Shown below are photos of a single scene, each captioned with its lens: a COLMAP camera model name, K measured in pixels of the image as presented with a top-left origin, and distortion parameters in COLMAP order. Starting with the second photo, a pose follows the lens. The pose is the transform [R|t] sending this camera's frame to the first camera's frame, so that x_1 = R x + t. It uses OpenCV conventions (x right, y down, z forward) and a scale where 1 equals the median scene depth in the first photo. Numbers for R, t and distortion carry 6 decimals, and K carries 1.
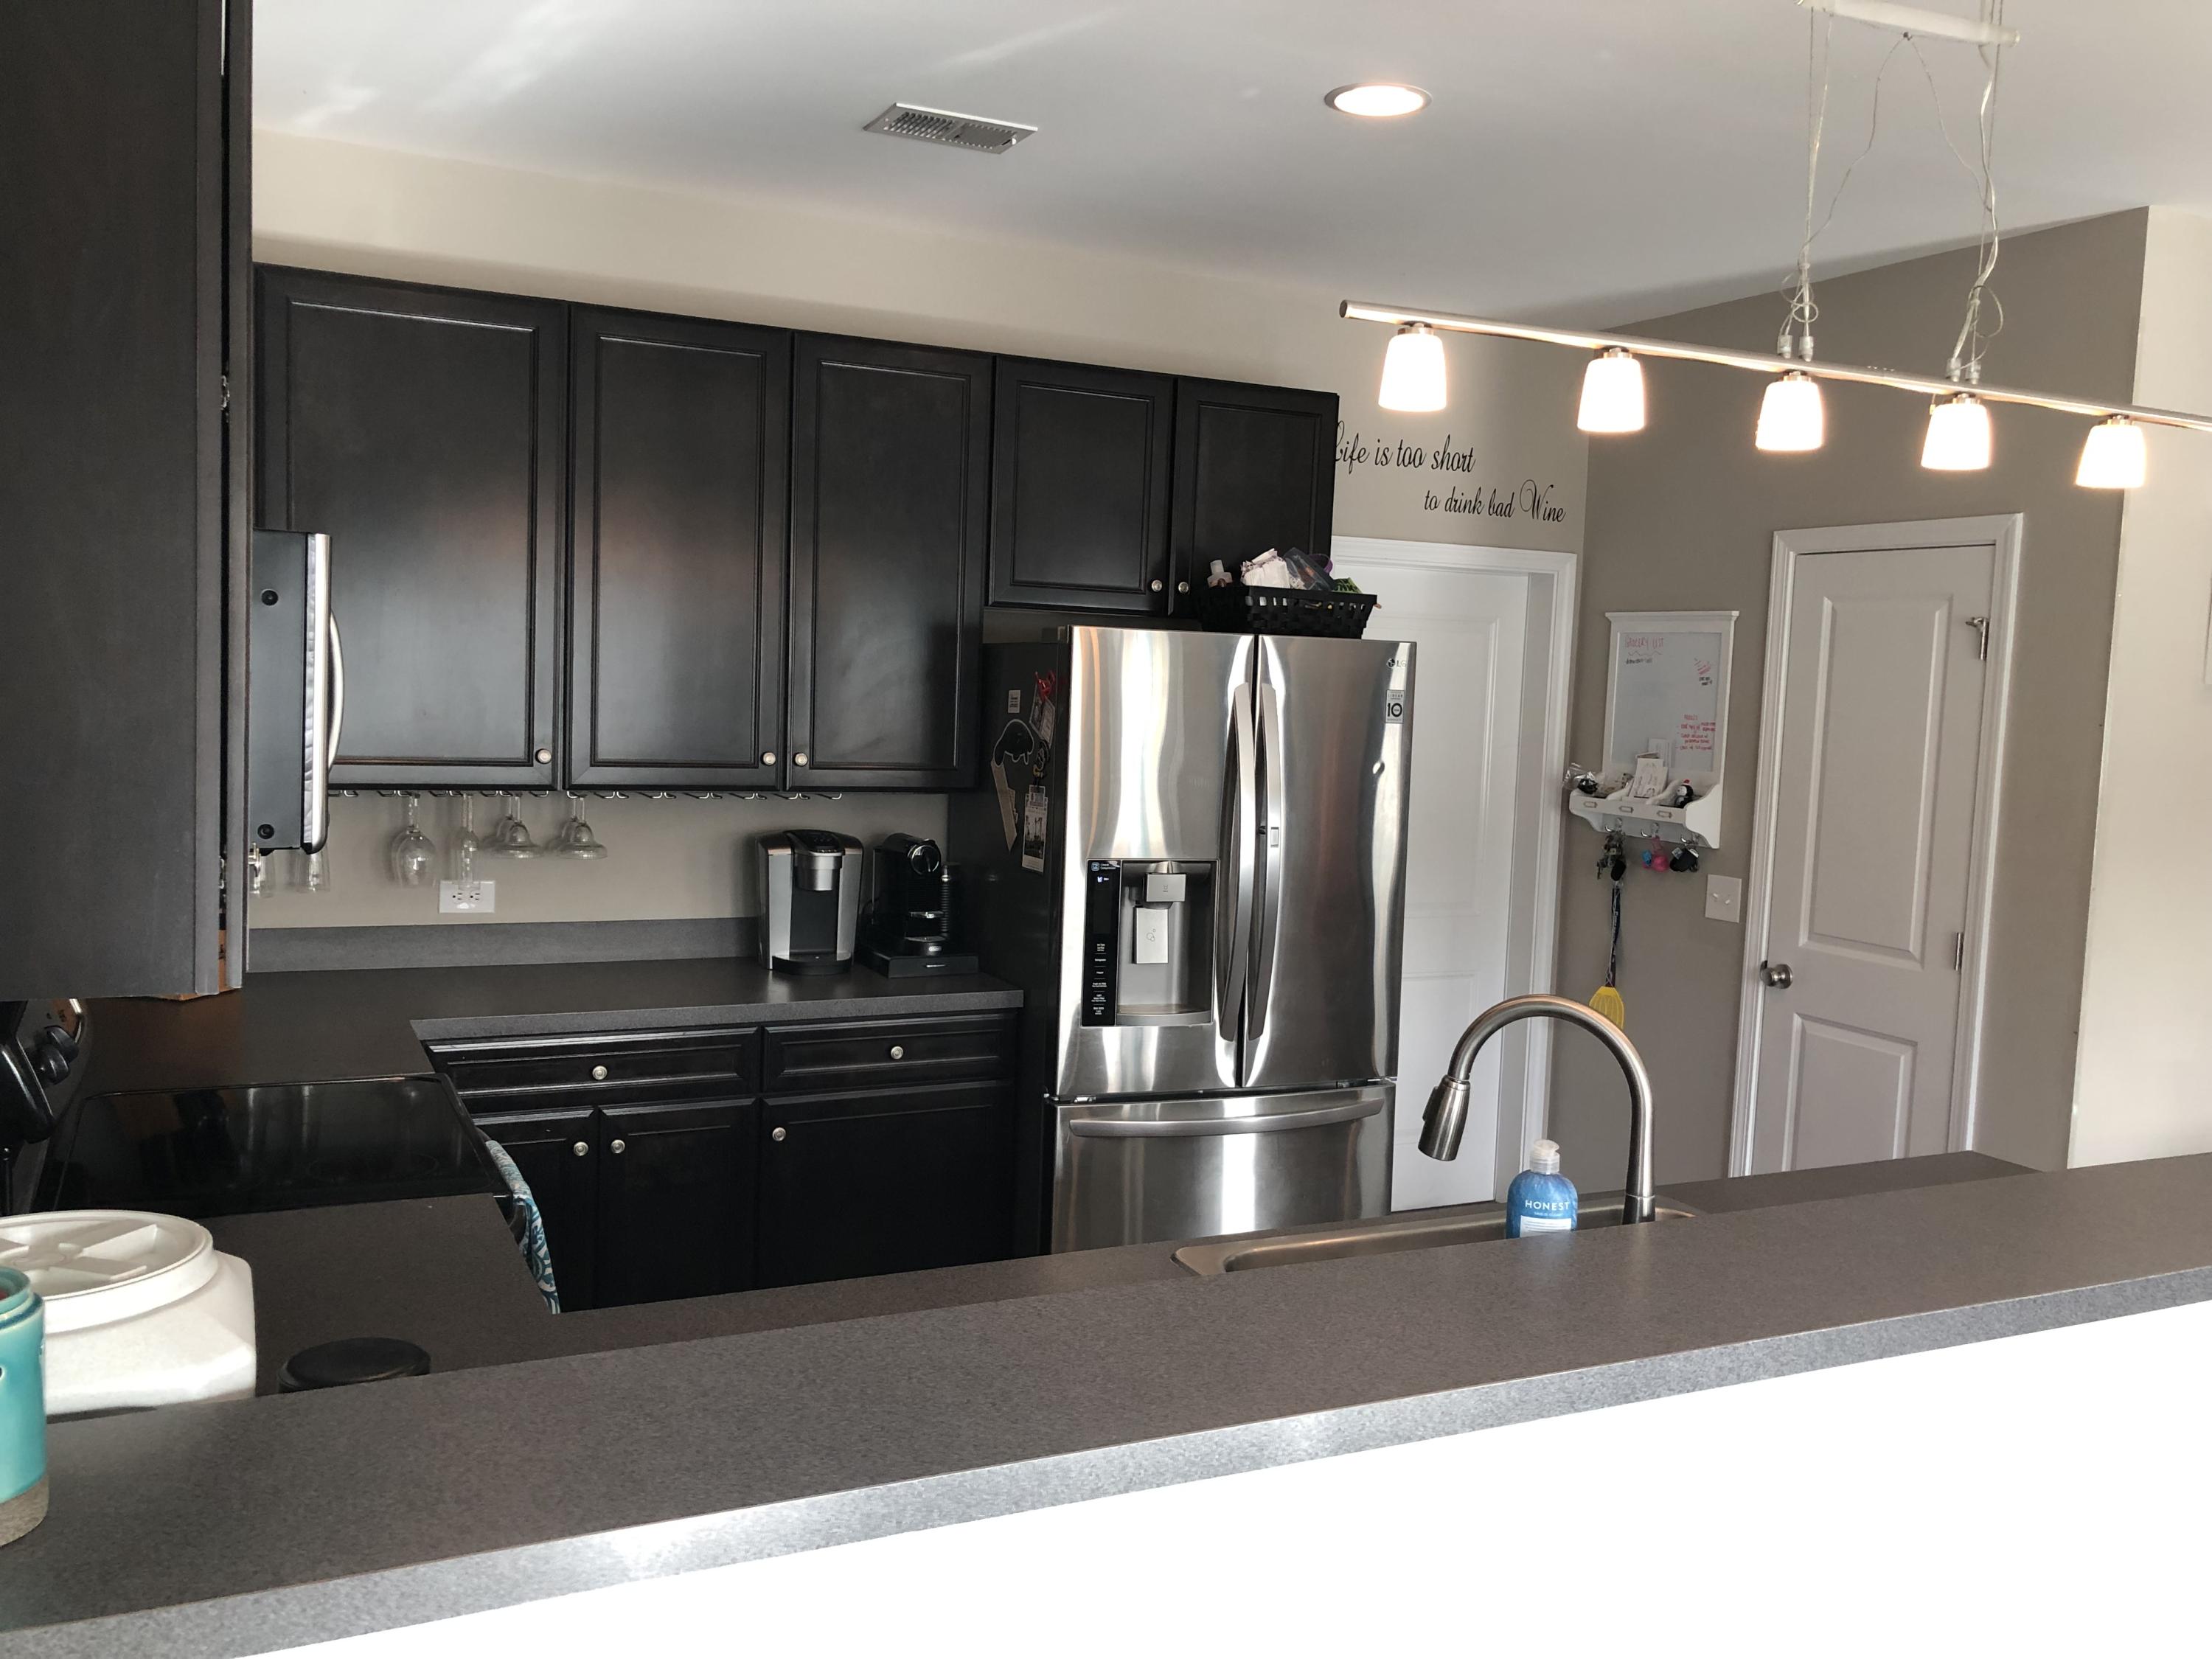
lens RADIAL K [[1821.7, 0, 1105.2], [0, 1821.7, 827.7], [0, 0, 1]] dist [0.034216, -0.034019]
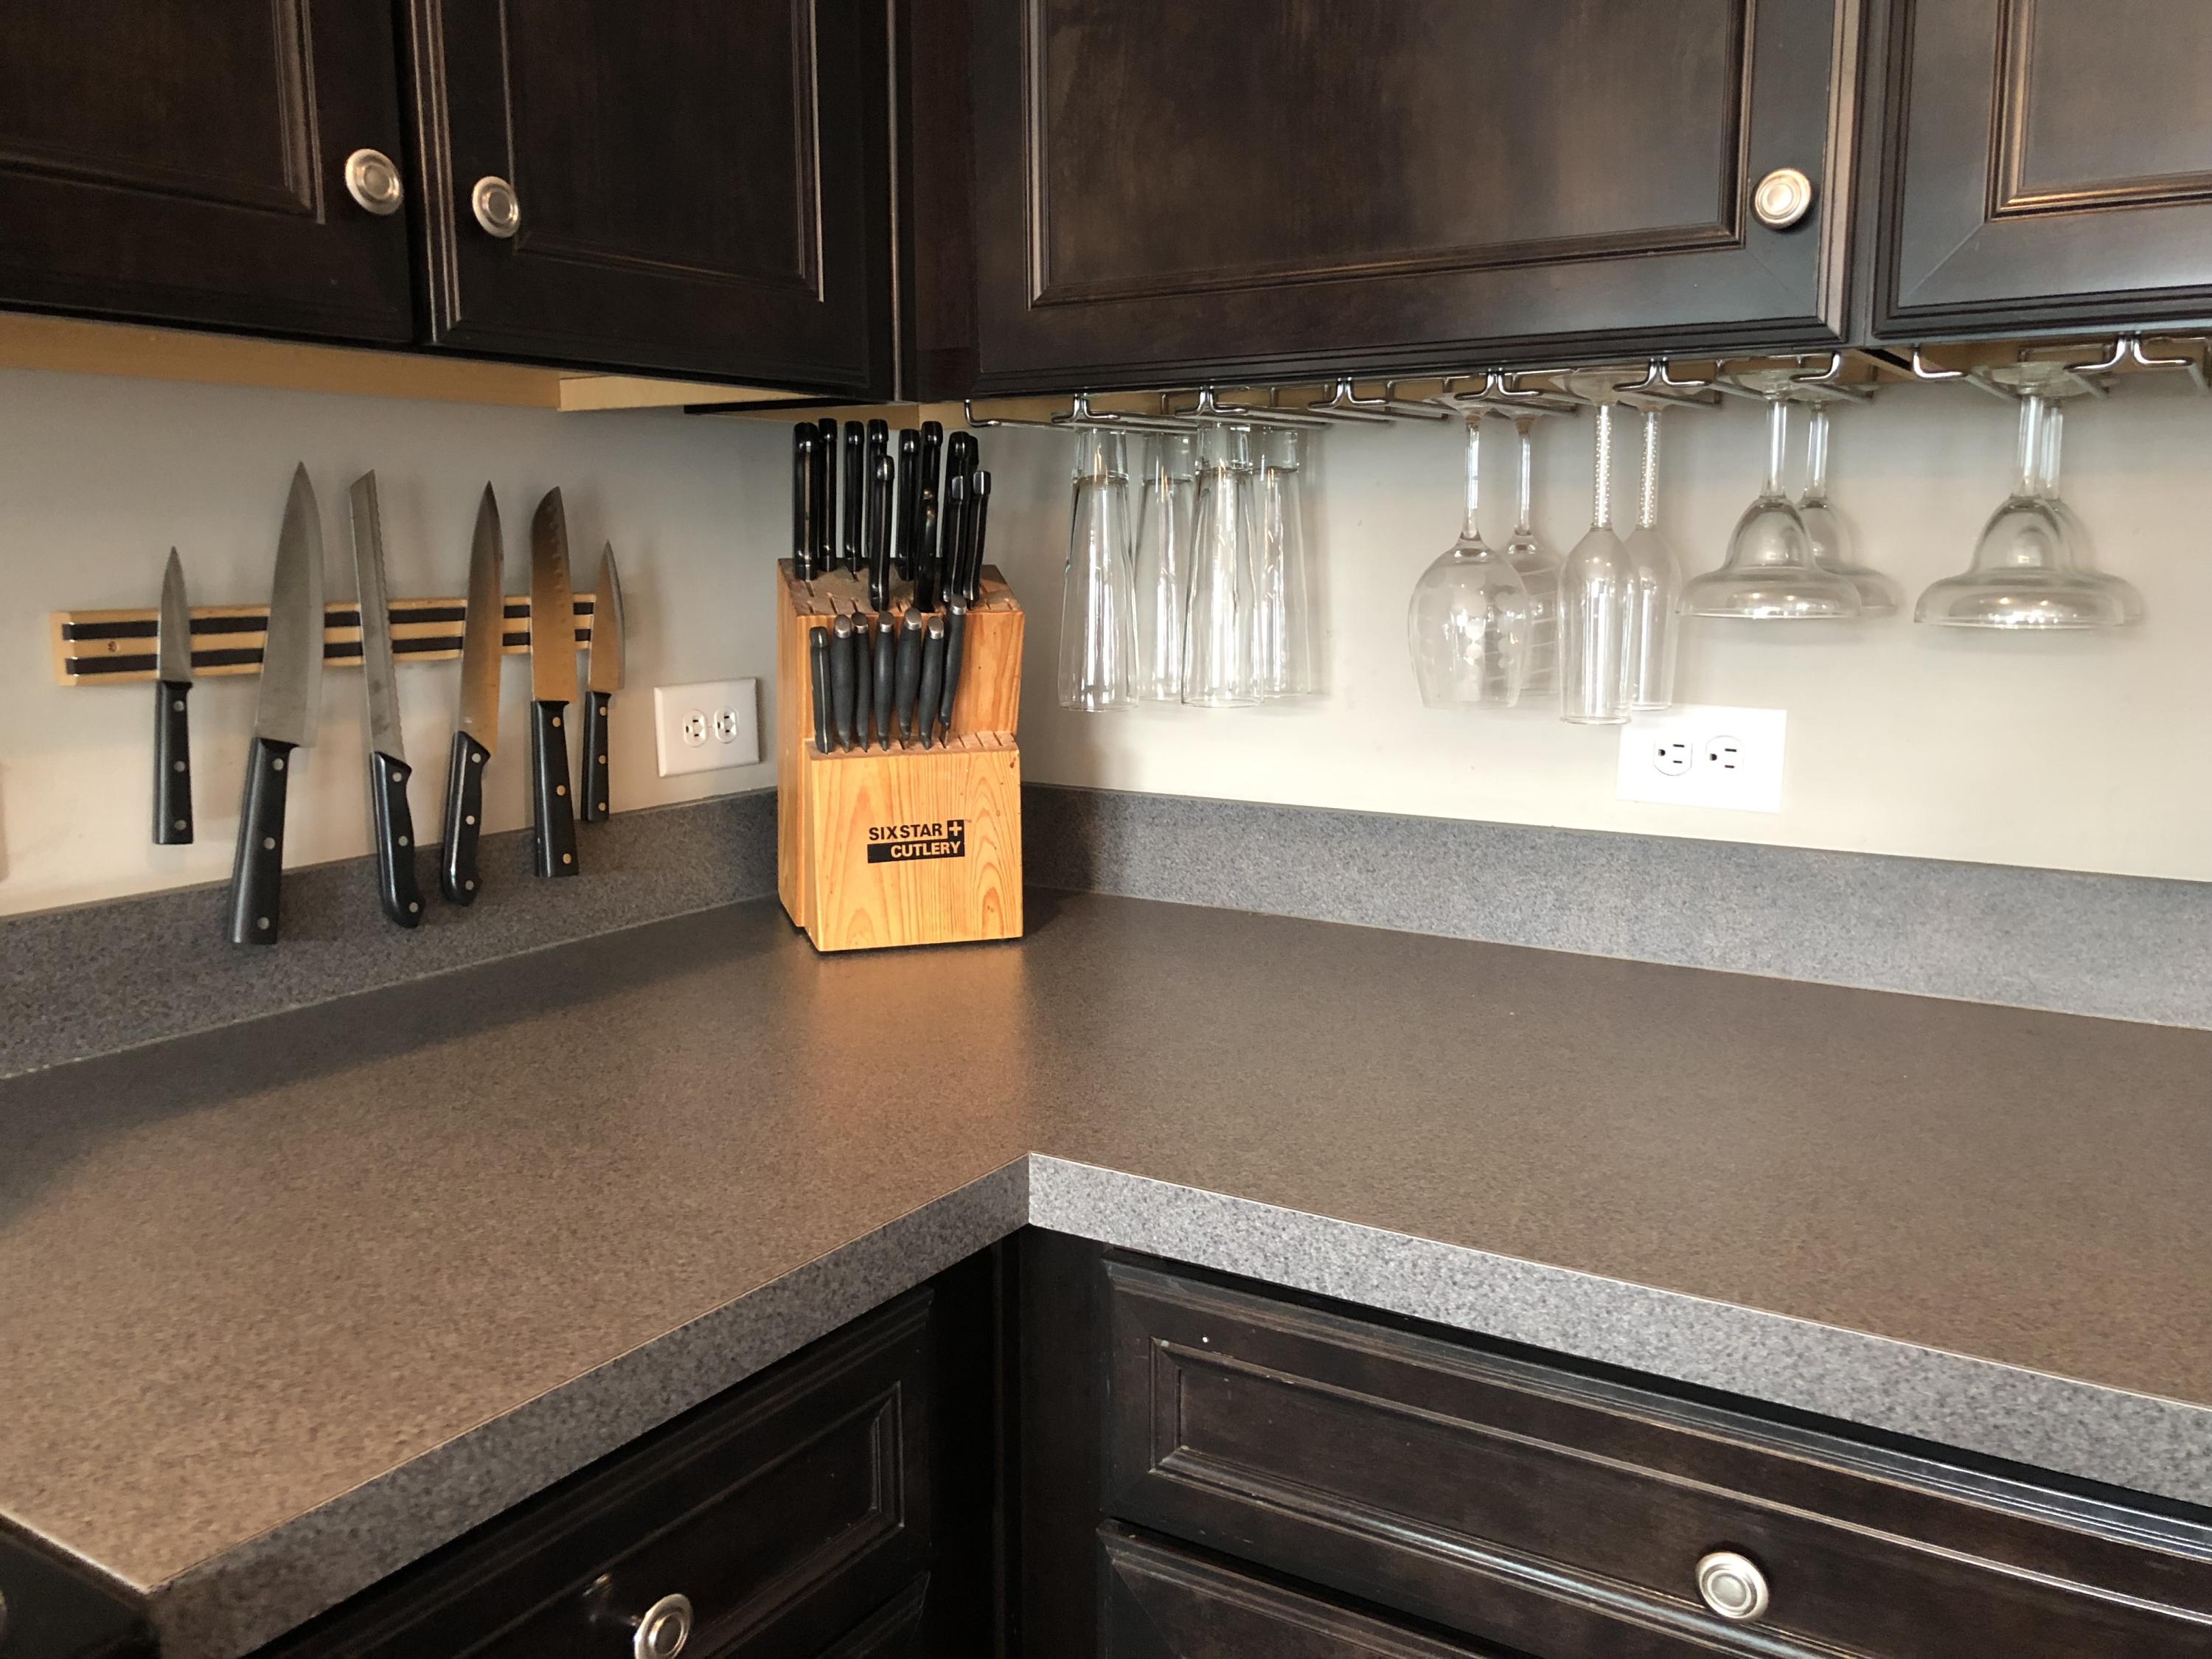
lens RADIAL K [[1821.7, 0, 1104.9], [0, 1821.7, 825.0], [0, 0, 1]] dist [0.034216, -0.034019]
pose [[0.504831, 0.088619, -0.858657, -0.126441], [-0.045974, 0.996065, 0.075771, 0.031387], [0.861993, 0.001224, 0.506918, 0.770318]]
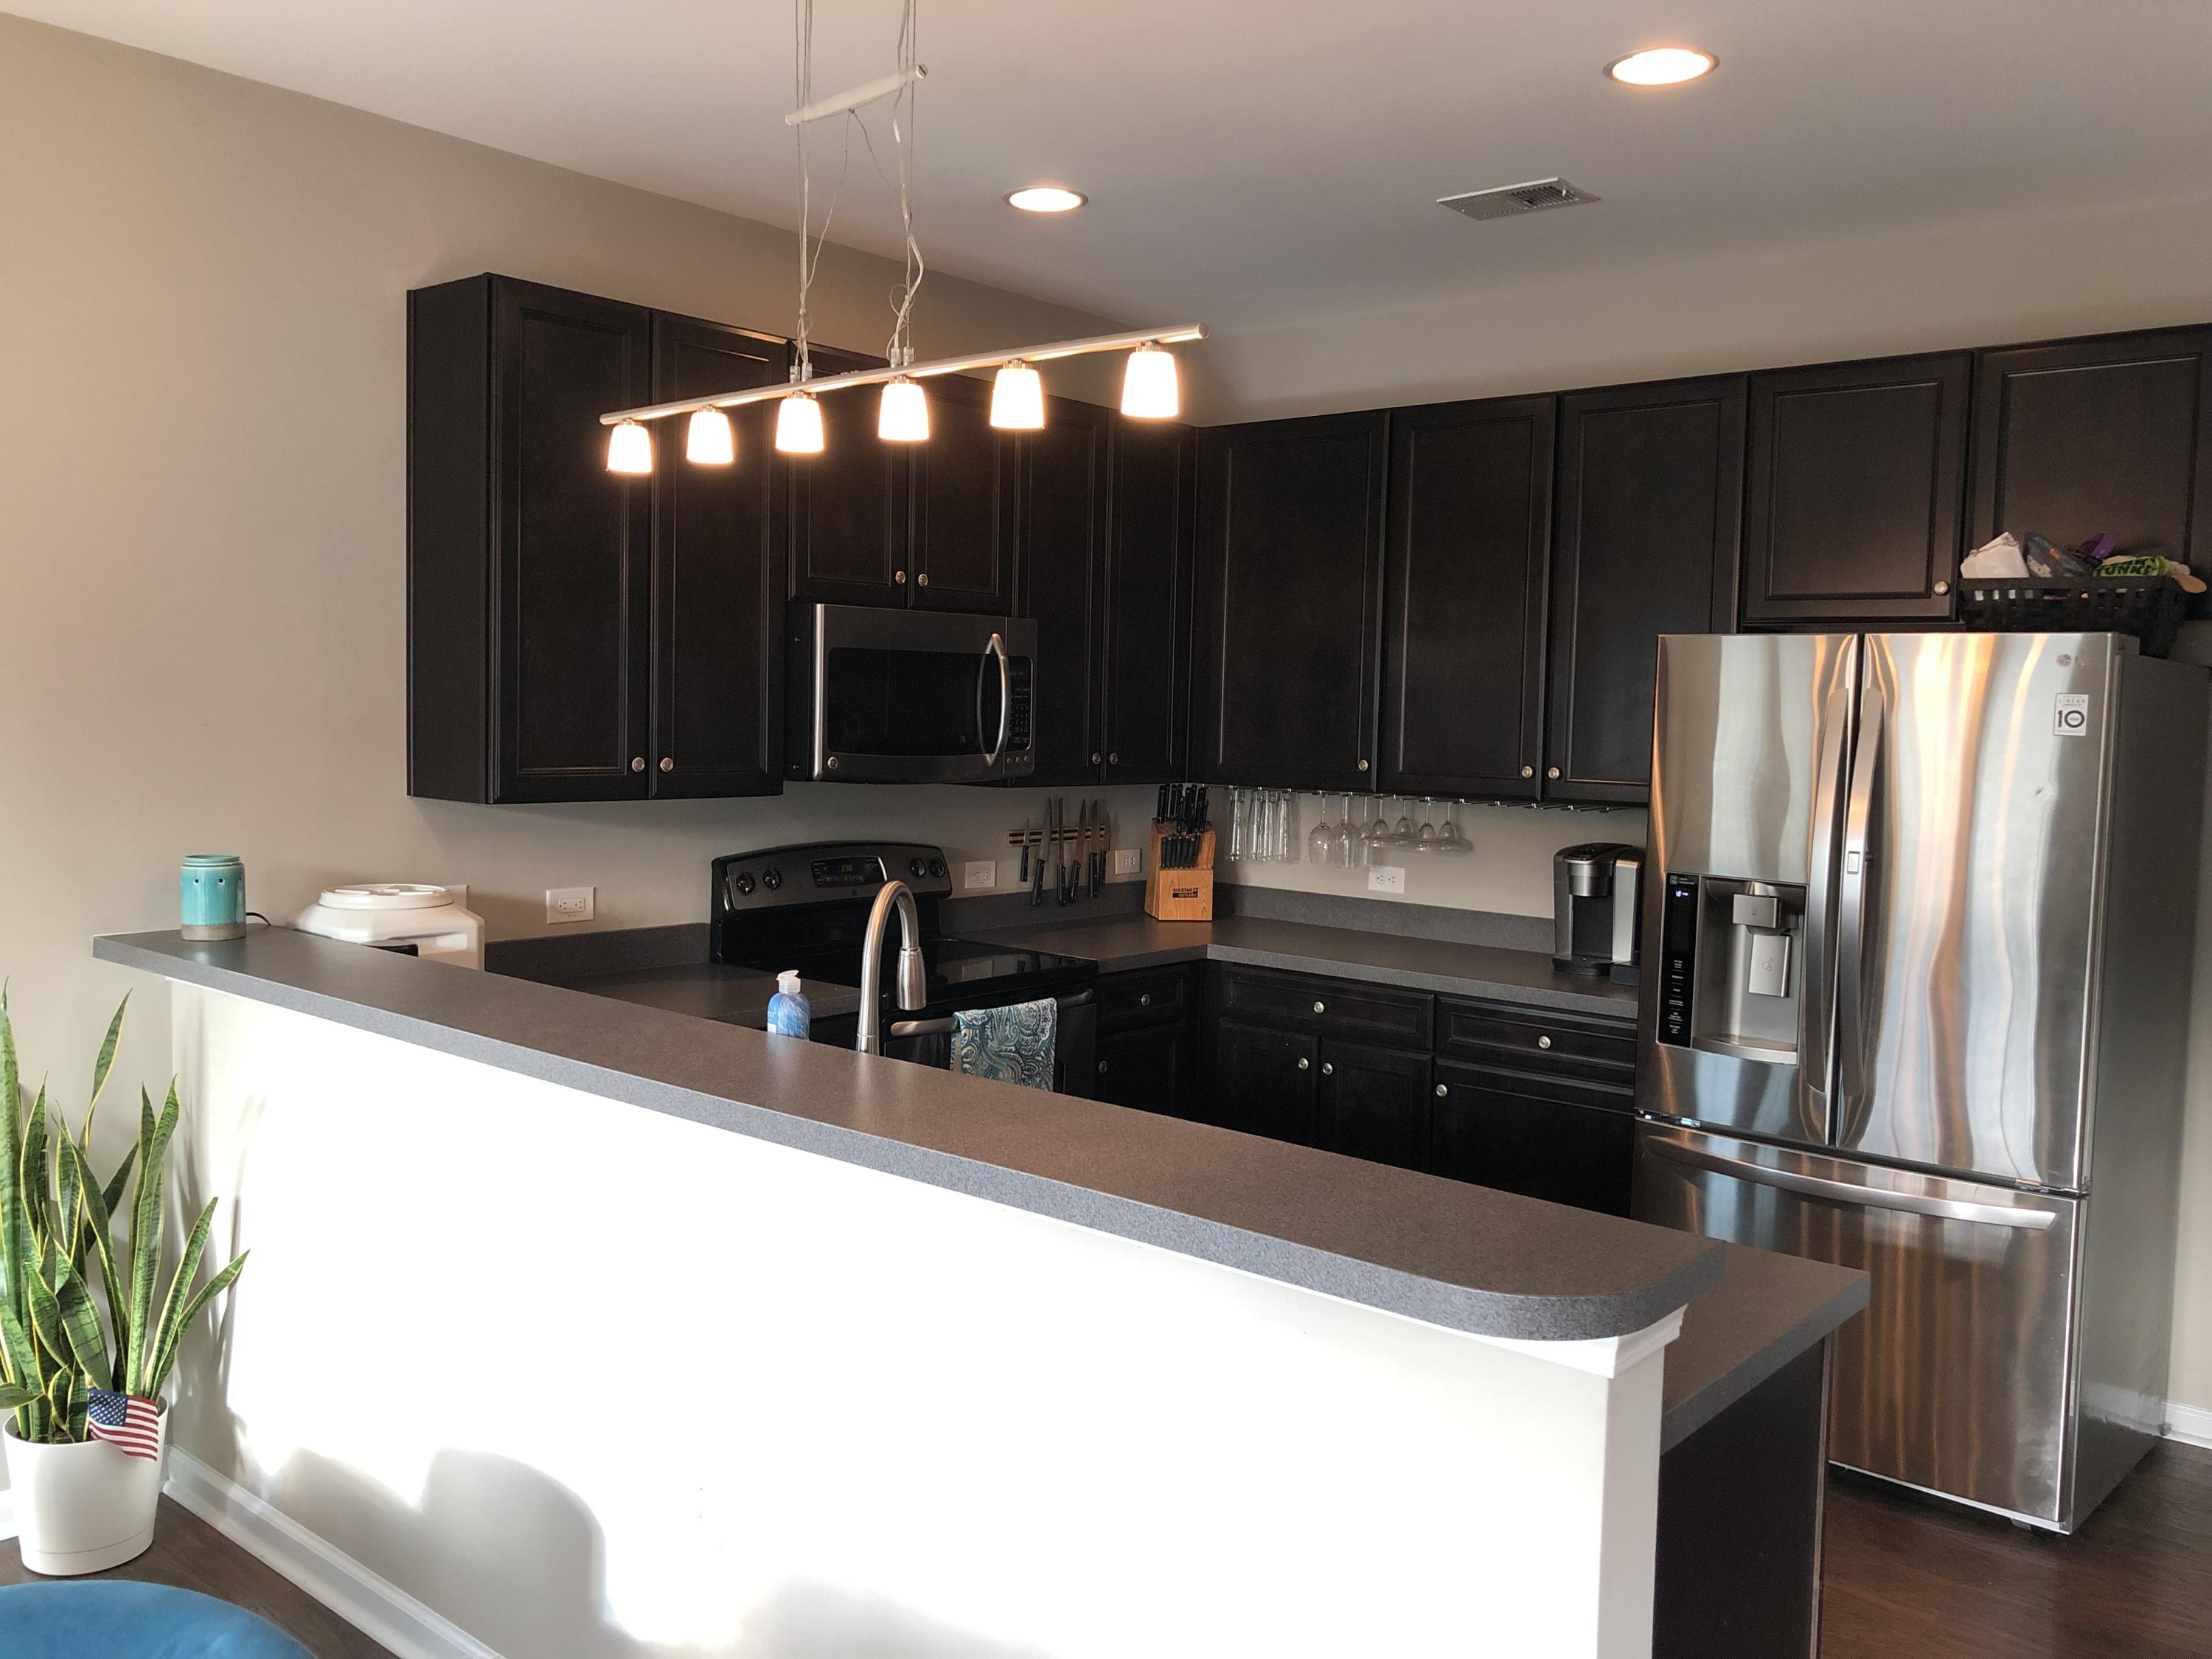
lens RADIAL K [[1821.7, 0, 1100.1], [0, 1821.7, 822.1], [0, 0, 1]] dist [0.034216, -0.034019]
pose [[0.387757, 0.031165, -0.921235, 0.773107], [-0.086815, 0.996220, -0.002840, 0.019754], [0.917664, 0.081078, 0.388997, 0.328880]]
